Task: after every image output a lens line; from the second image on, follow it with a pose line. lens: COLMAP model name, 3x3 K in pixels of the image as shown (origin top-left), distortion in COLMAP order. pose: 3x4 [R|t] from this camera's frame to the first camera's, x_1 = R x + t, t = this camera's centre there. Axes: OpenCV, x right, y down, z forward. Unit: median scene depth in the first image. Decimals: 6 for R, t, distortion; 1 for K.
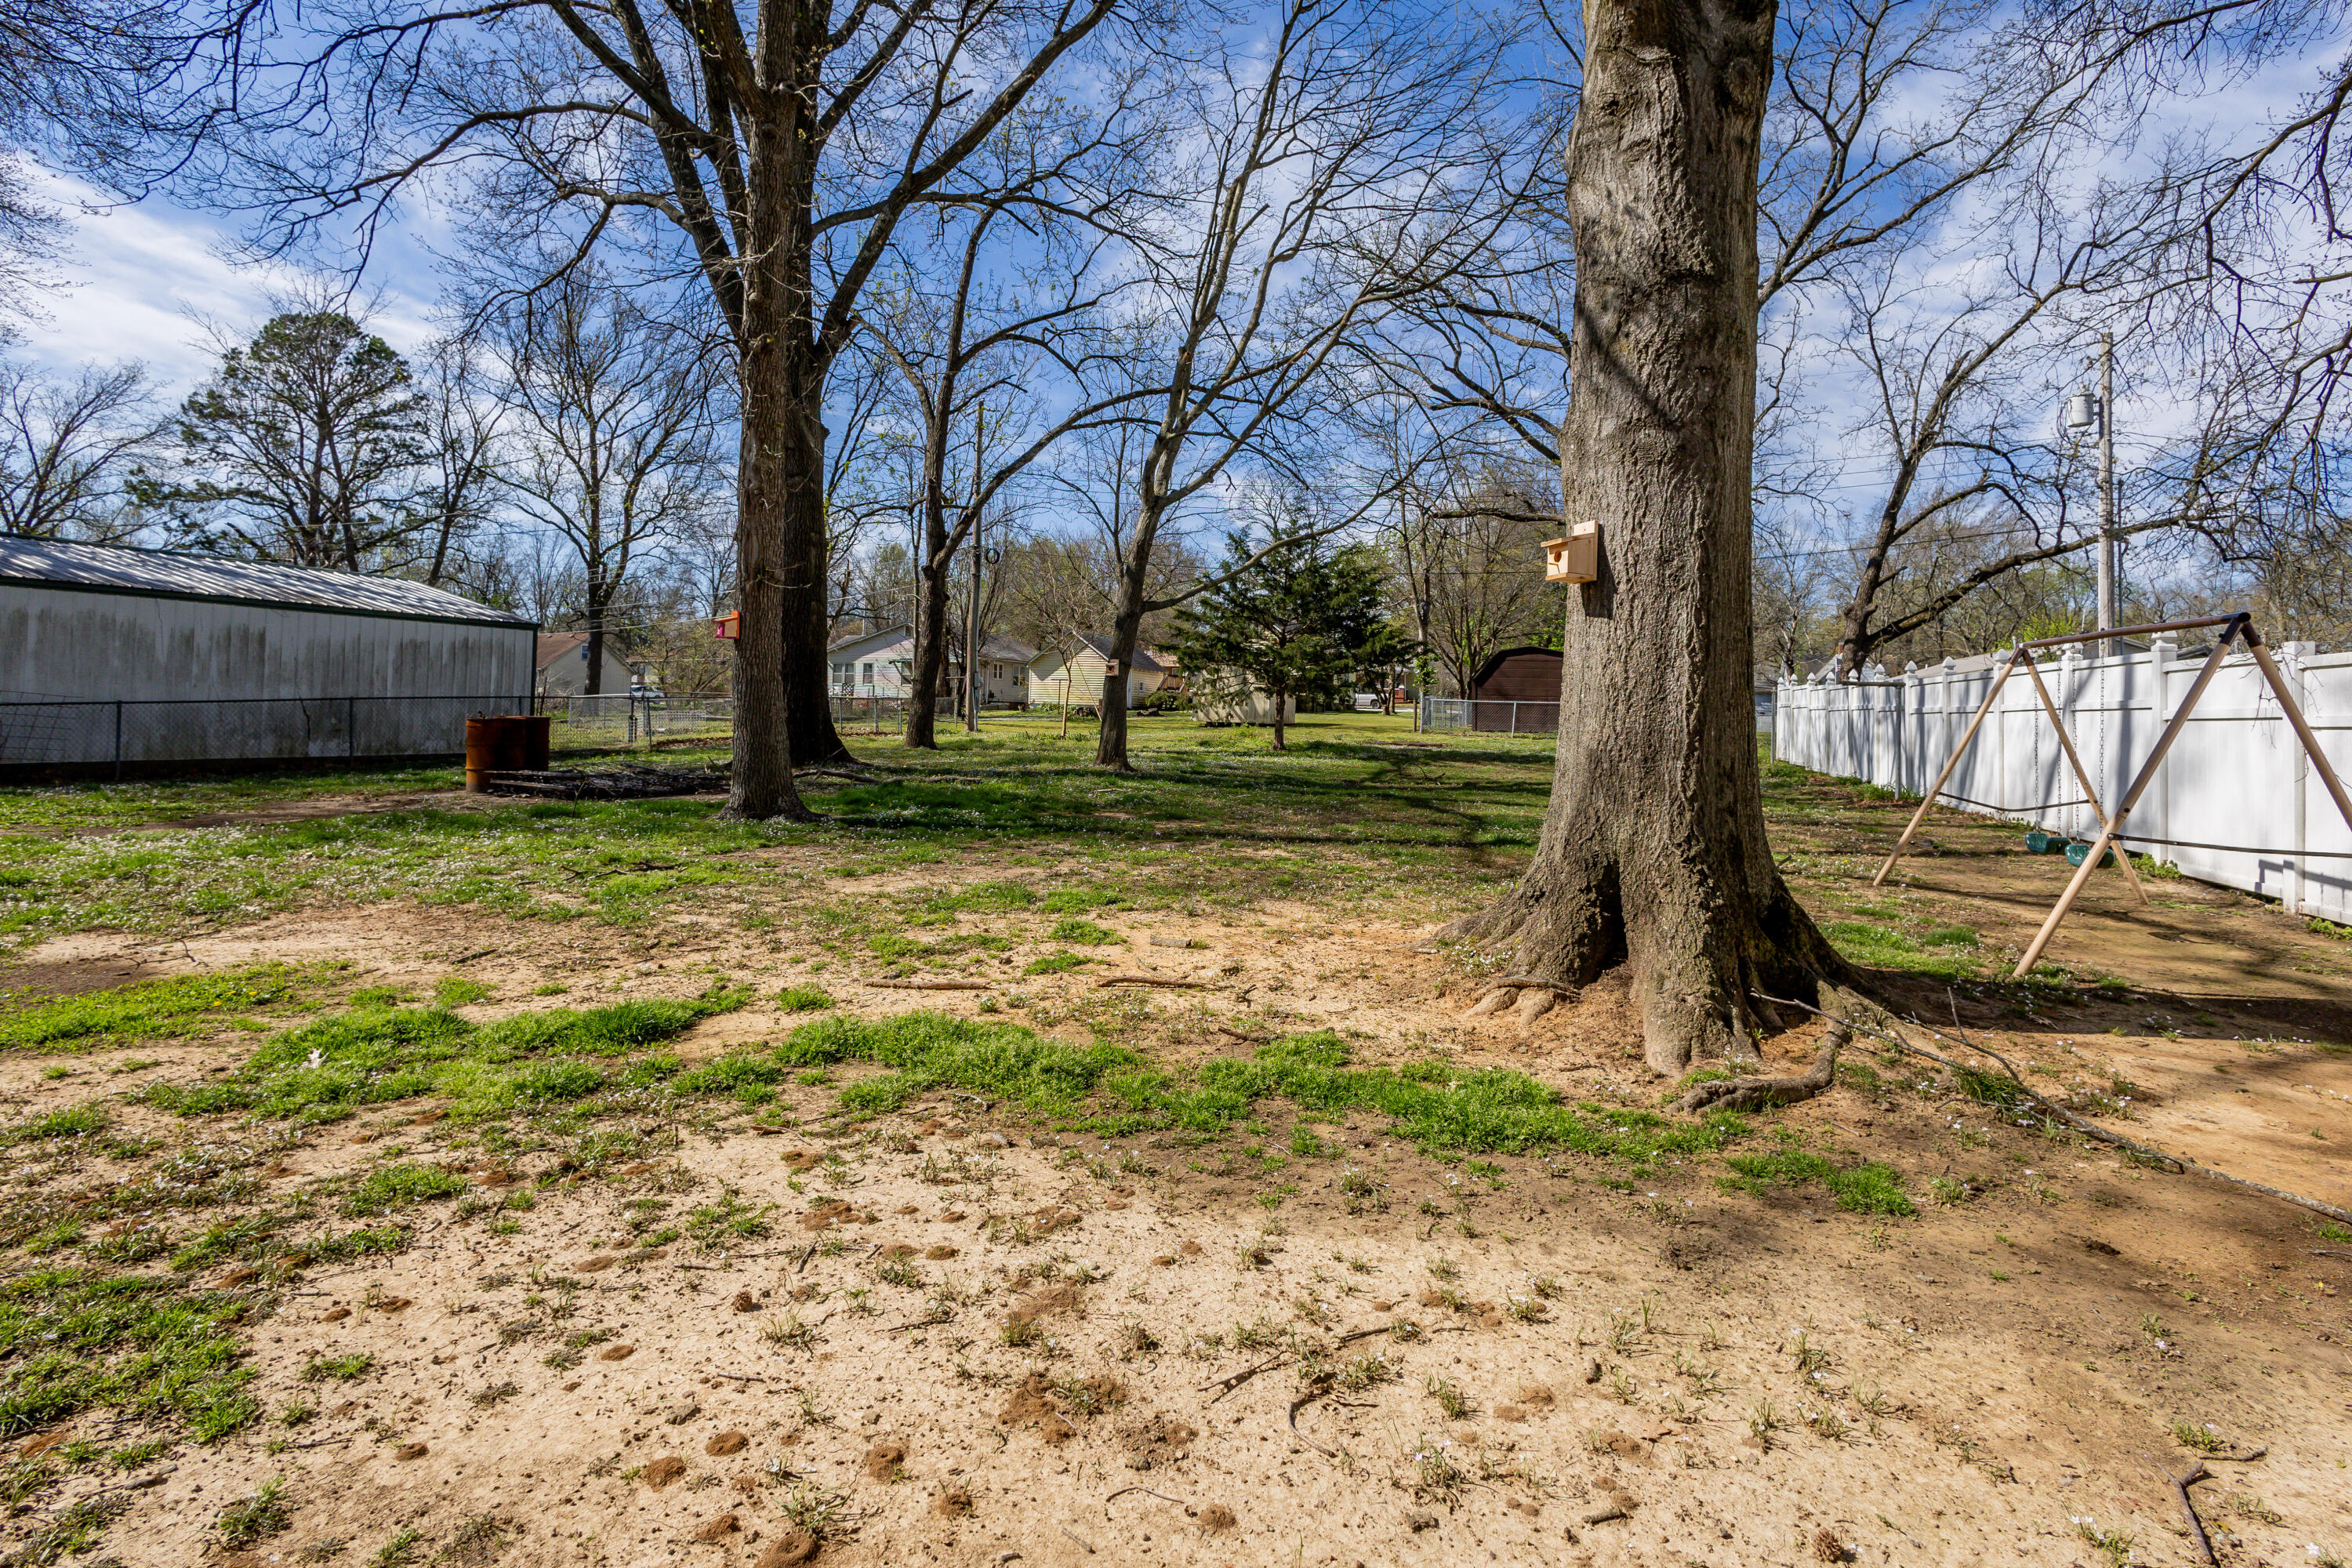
lens RADIAL K [[1098.8, 0, 1187.5], [0, 1098.8, 714.9], [0, 0, 1]] dist [-0.000440, -0.000251]
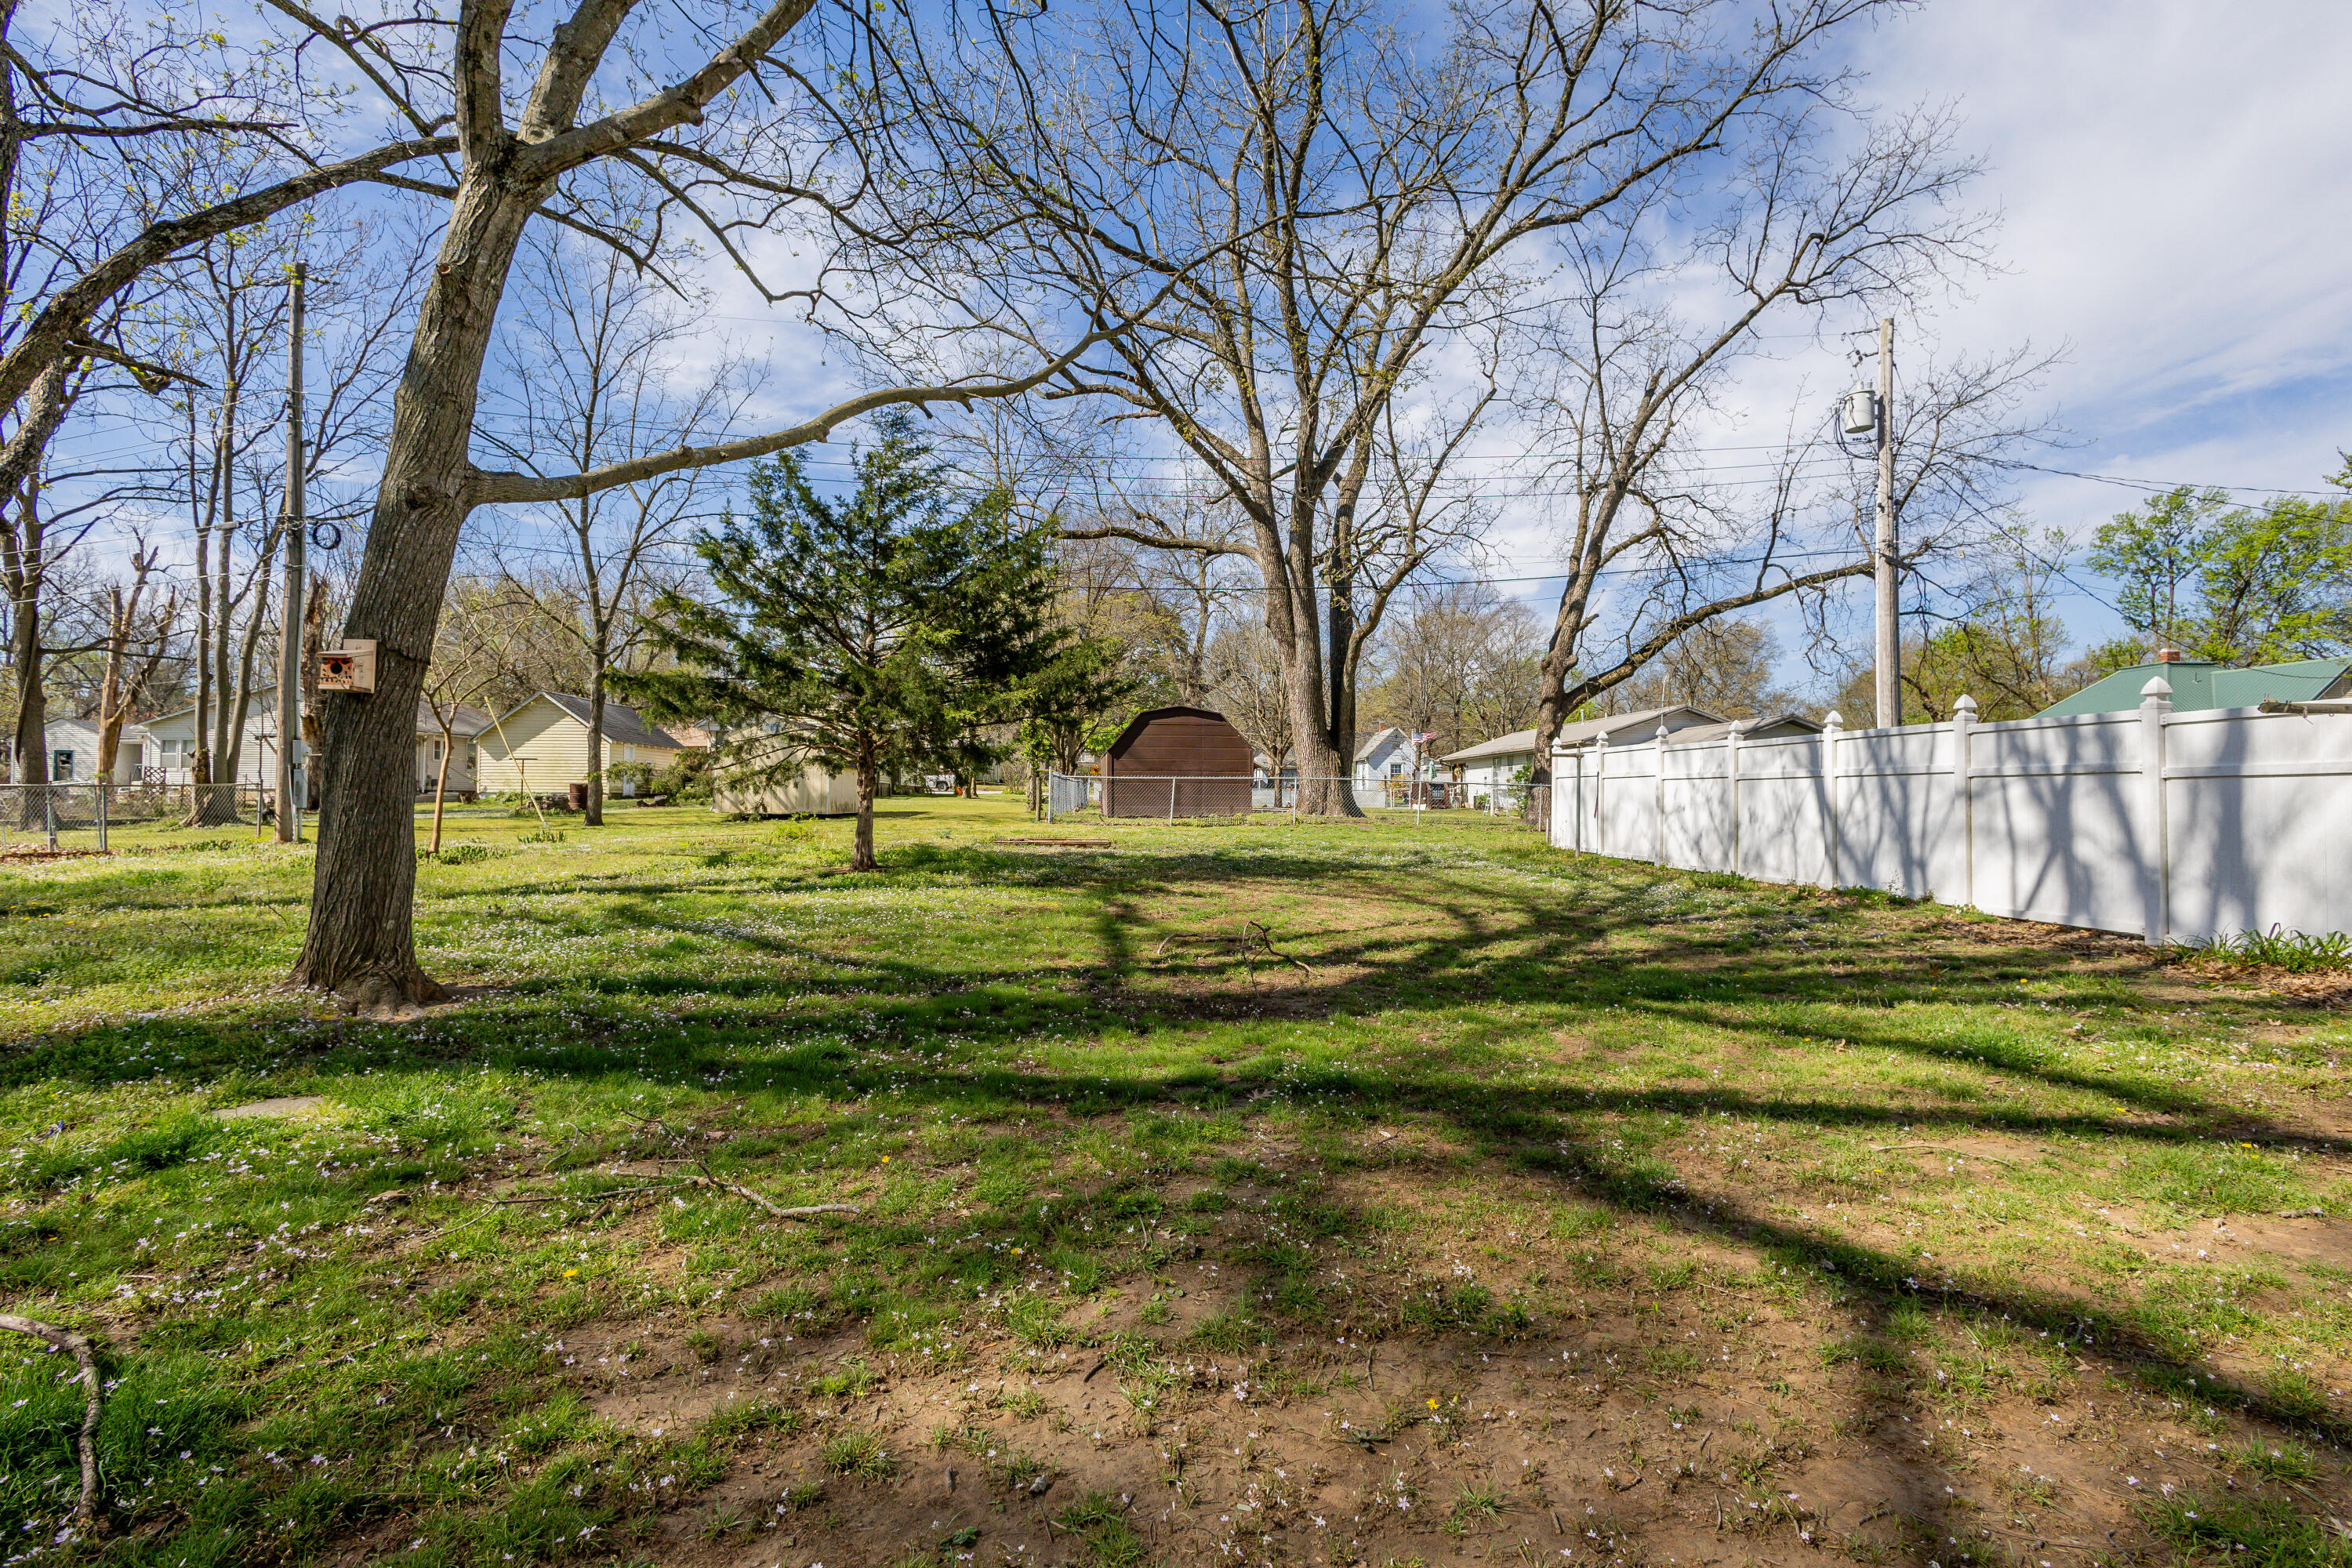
lens RADIAL K [[1096.7, 0, 1162.8], [0, 1096.7, 780.9], [0, 0, 1]] dist [0.005681, -0.000243]
pose [[0.928463, -0.013776, 0.371170, 0.017114], [0.019406, 0.999746, -0.011438, -0.001518], [-0.370918, 0.017823, 0.928495, 0.382644]]
